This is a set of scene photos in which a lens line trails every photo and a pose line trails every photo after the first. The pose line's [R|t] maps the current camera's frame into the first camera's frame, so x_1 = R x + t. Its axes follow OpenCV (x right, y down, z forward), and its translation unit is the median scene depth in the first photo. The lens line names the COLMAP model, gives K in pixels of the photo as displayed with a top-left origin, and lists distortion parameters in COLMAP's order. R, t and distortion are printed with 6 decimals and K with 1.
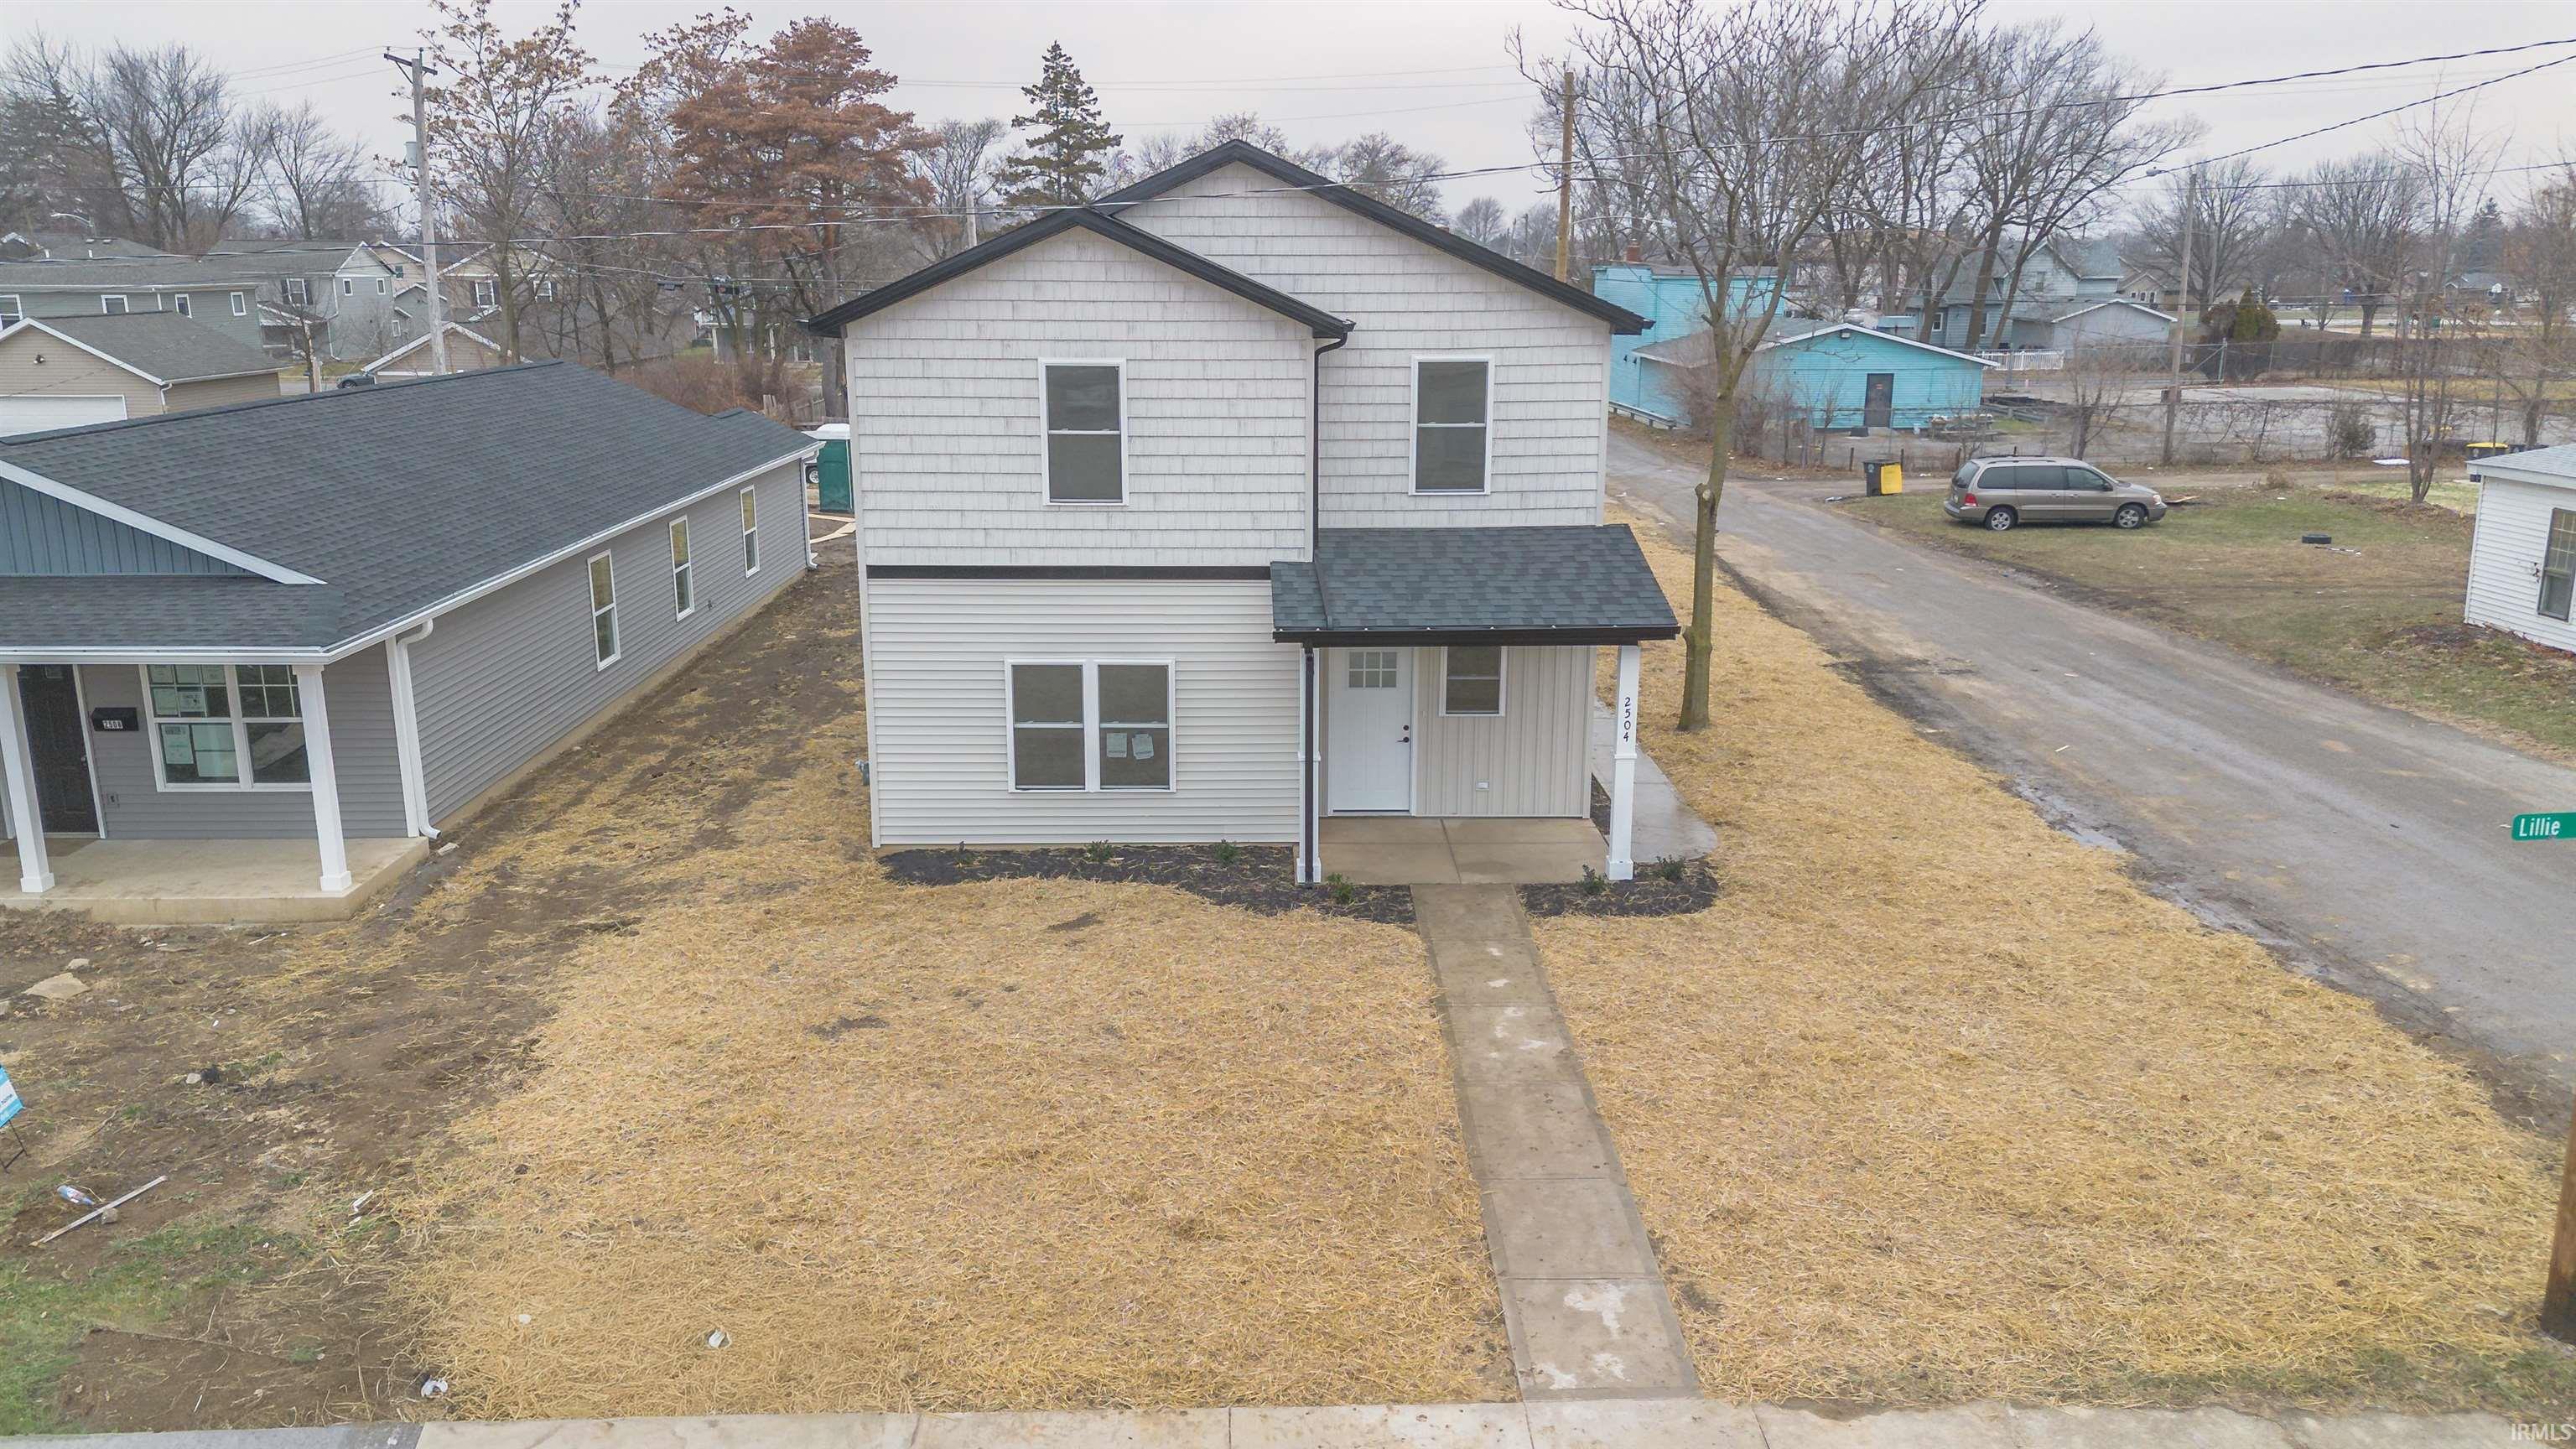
lens RADIAL K [[1797.8, 0, 1287.3], [0, 1797.8, 755.5], [0, 0, 1]] dist [0.090883, -0.119049]
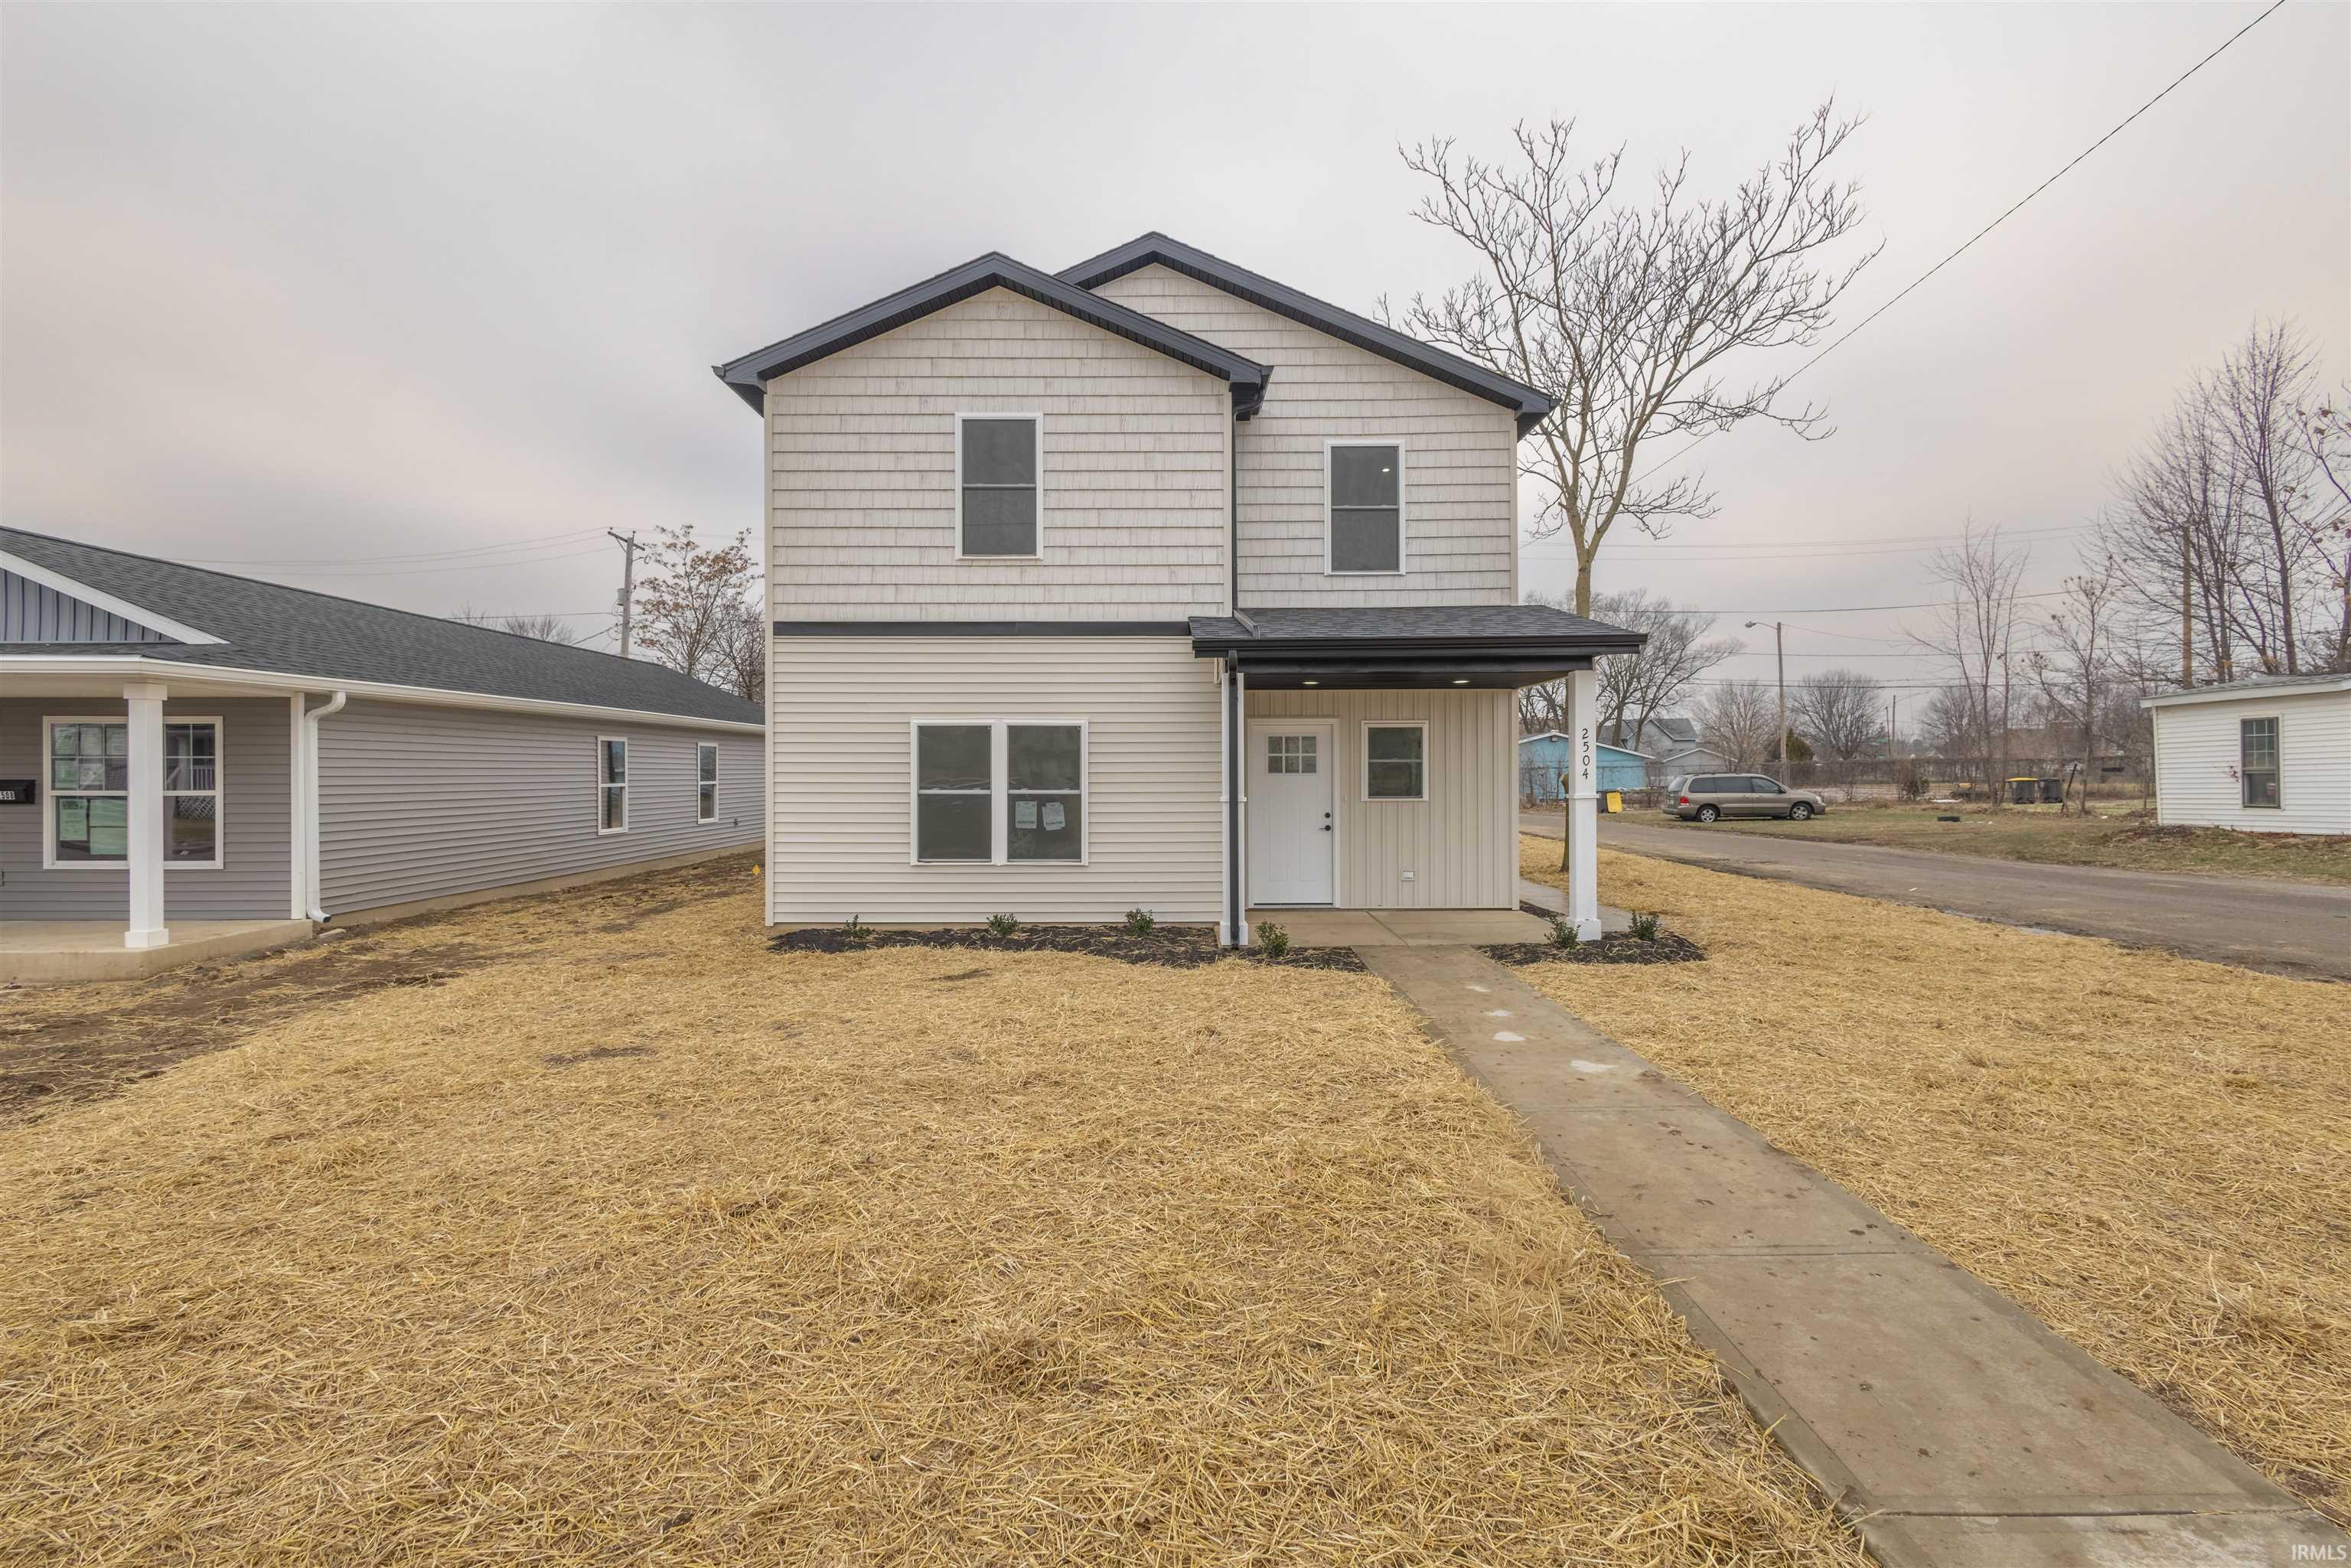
lens RADIAL K [[1080.9, 0, 1175.5], [0, 1080.9, 784.0], [0, 0, 1]] dist [-0.003394, 0.001110]
pose [[0.999892, -0.005491, -0.013624, -0.008851], [0.001963, 0.969130, -0.246544, 0.123317], [0.014557, 0.246491, 0.969036, 0.462686]]
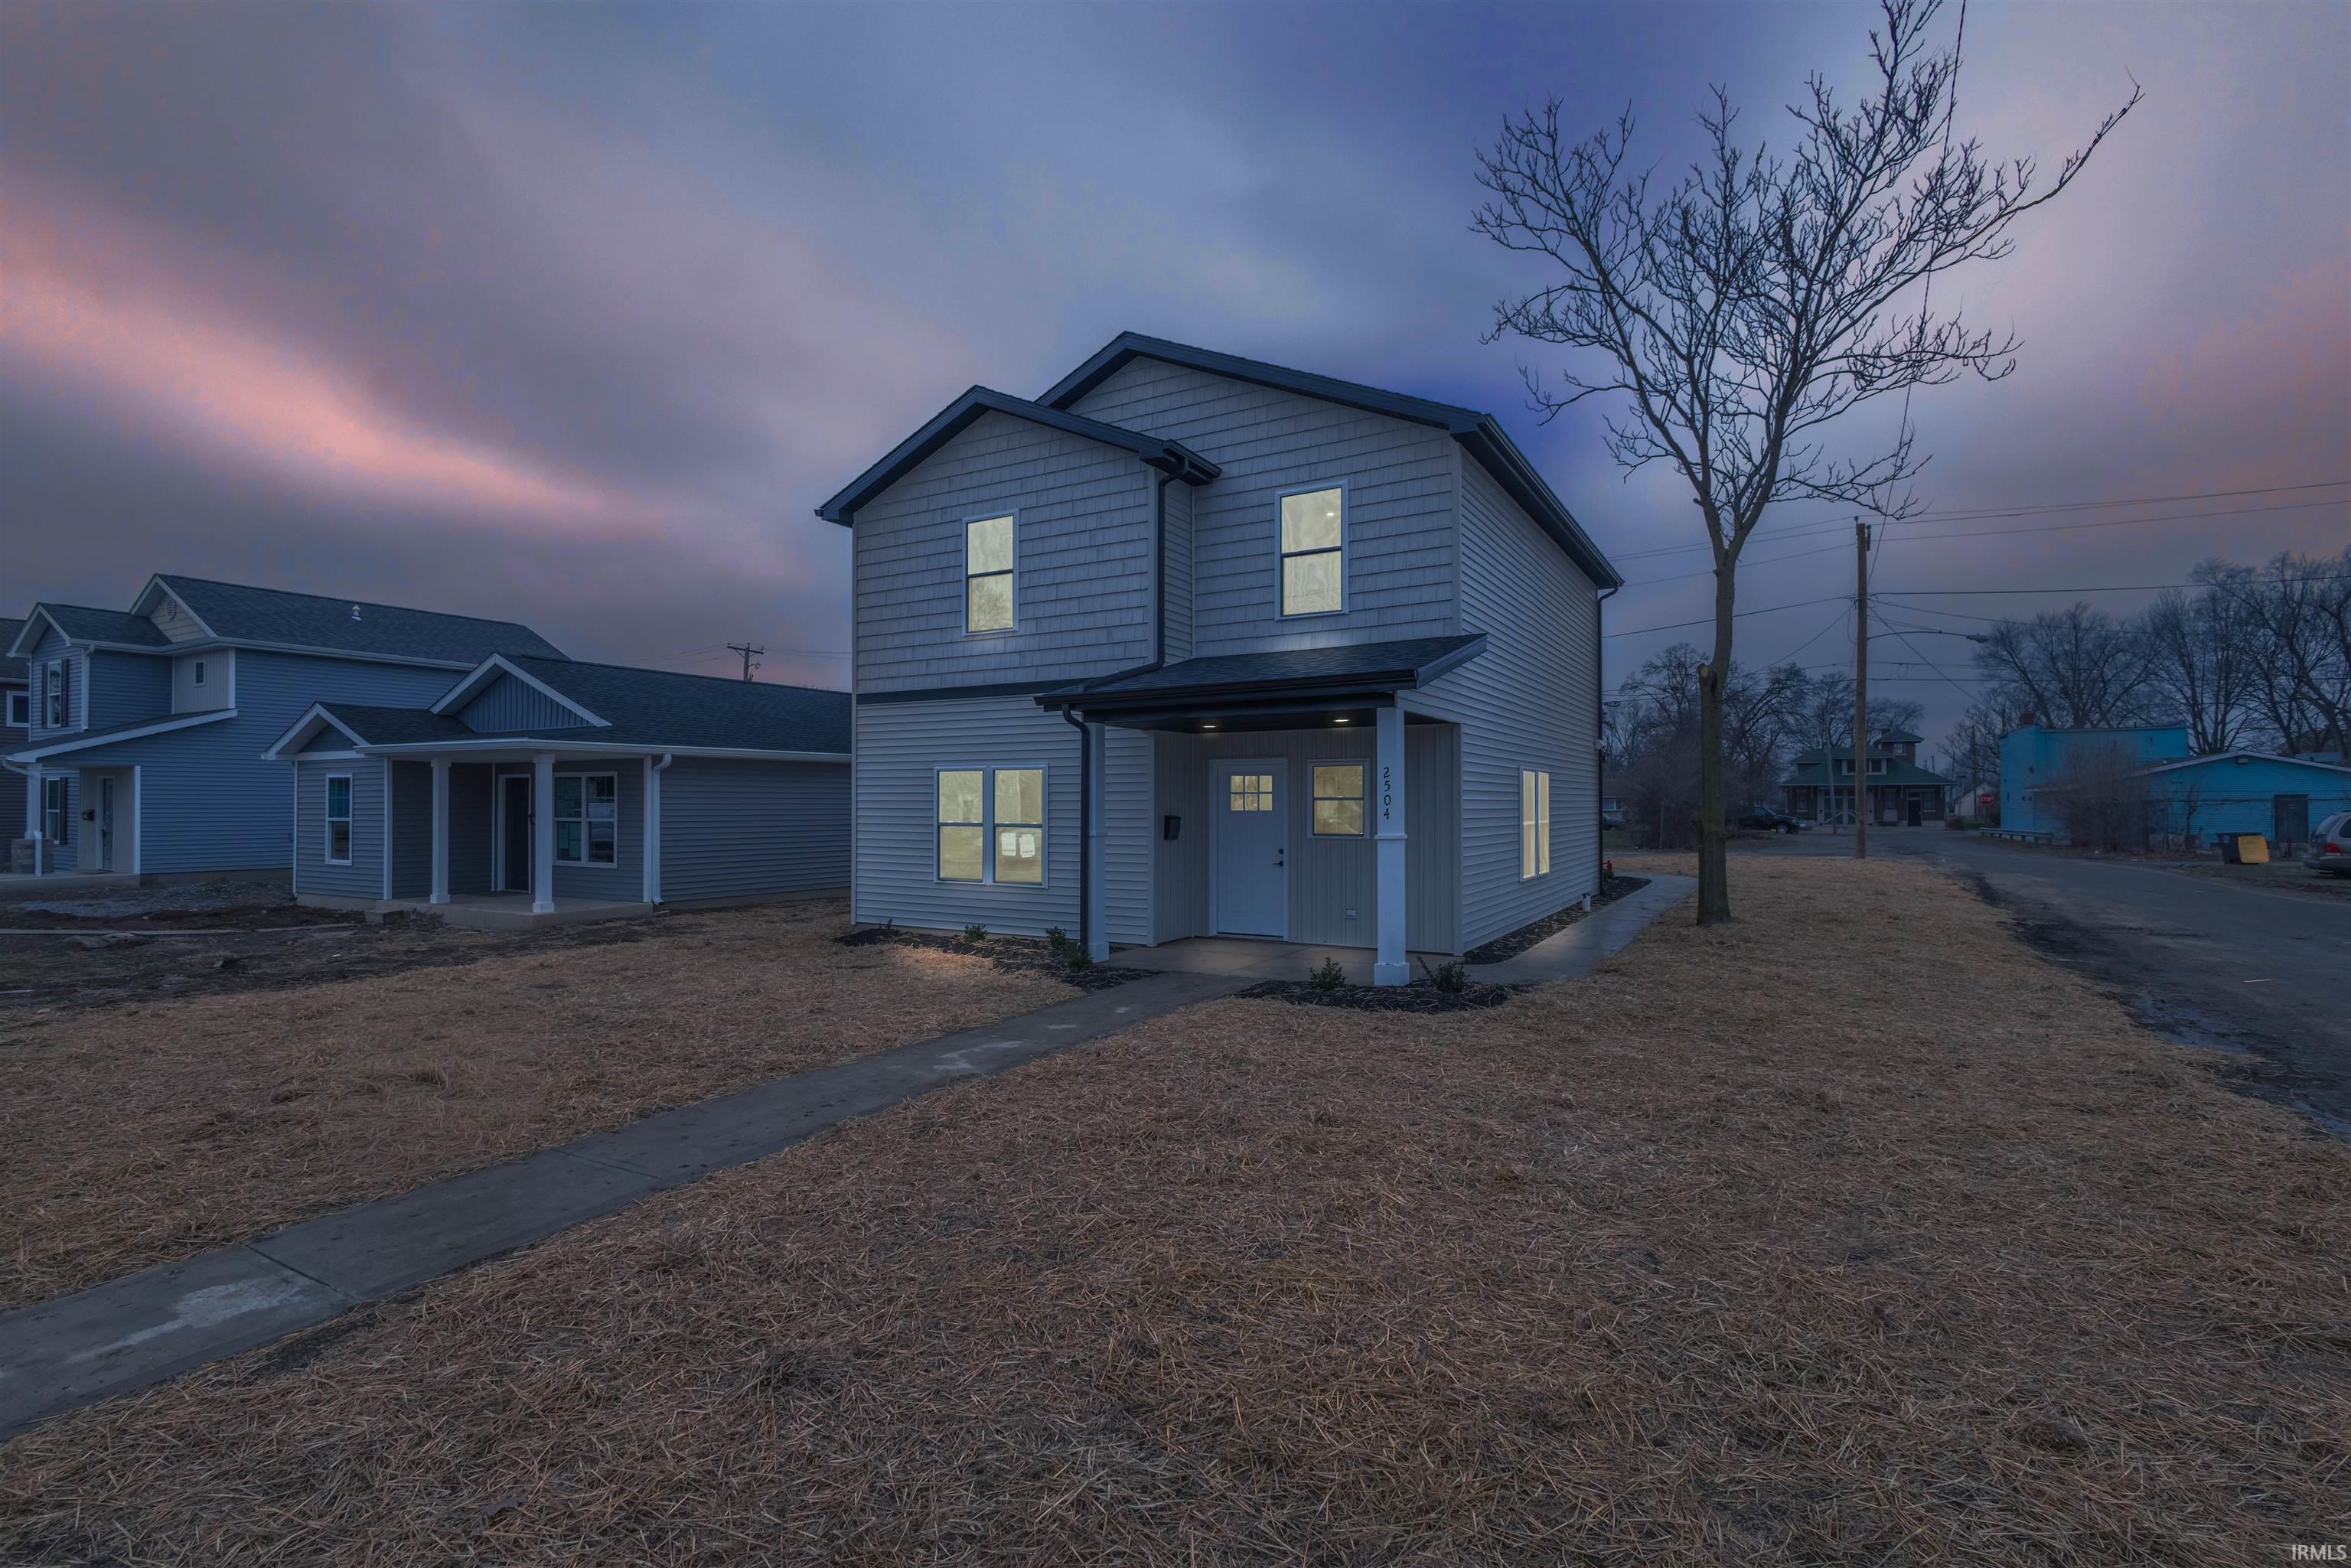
lens RADIAL K [[1074.8, 0, 1184.8], [0, 1074.8, 816.3], [0, 0, 1]] dist [-0.005816, 0.000340]
pose [[0.857868, 0.001829, -0.513867, 0.362152], [-0.129081, 0.968698, -0.212044, 0.111541], [0.497394, 0.248236, 0.831251, 0.502555]]
